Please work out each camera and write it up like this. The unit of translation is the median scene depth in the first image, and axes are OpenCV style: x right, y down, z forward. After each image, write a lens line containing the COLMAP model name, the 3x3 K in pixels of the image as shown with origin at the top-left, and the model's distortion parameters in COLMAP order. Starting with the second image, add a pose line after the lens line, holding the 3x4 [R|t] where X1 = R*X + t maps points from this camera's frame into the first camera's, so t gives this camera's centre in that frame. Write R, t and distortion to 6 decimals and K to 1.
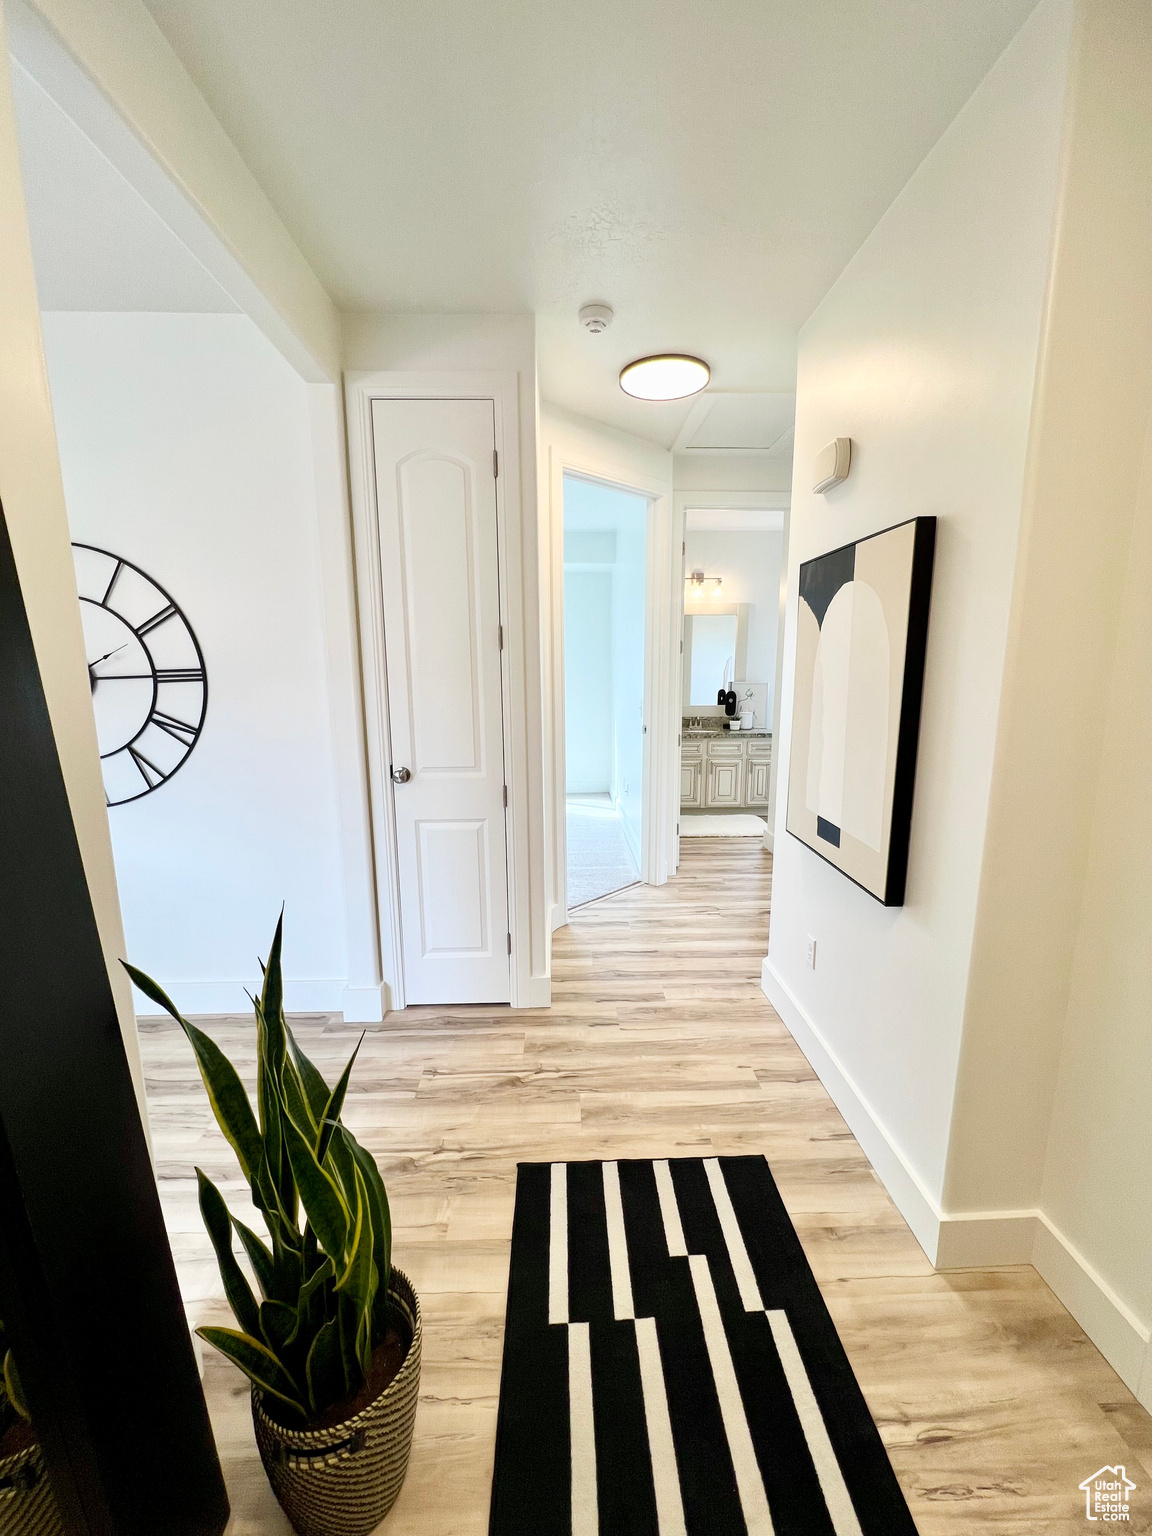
lens RADIAL K [[616.8, 0, 572.2], [0, 616.8, 769.1], [0, 0, 1]] dist [-0.001943, 0.000079]
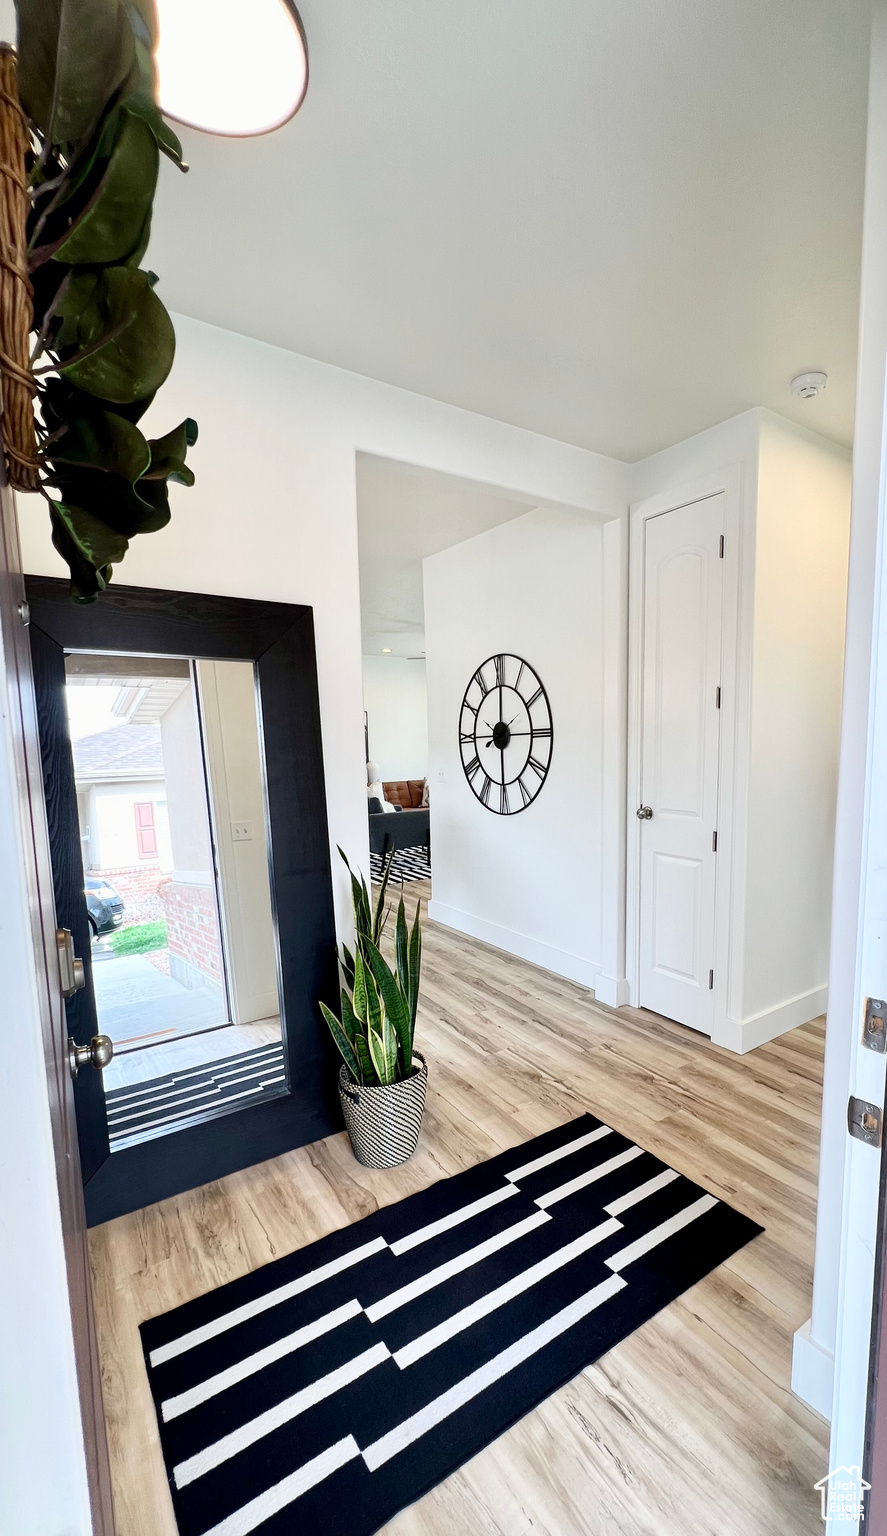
lens RADIAL K [[641.9, 0, 506.8], [0, 641.9, 814.0], [0, 0, 1]] dist [0.001183, 0.000090]
pose [[0.568956, 0.098255, -0.816477, 0.667867], [-0.132458, 0.990823, 0.026933, 0.015611], [0.811630, 0.092825, 0.576749, 0.039128]]
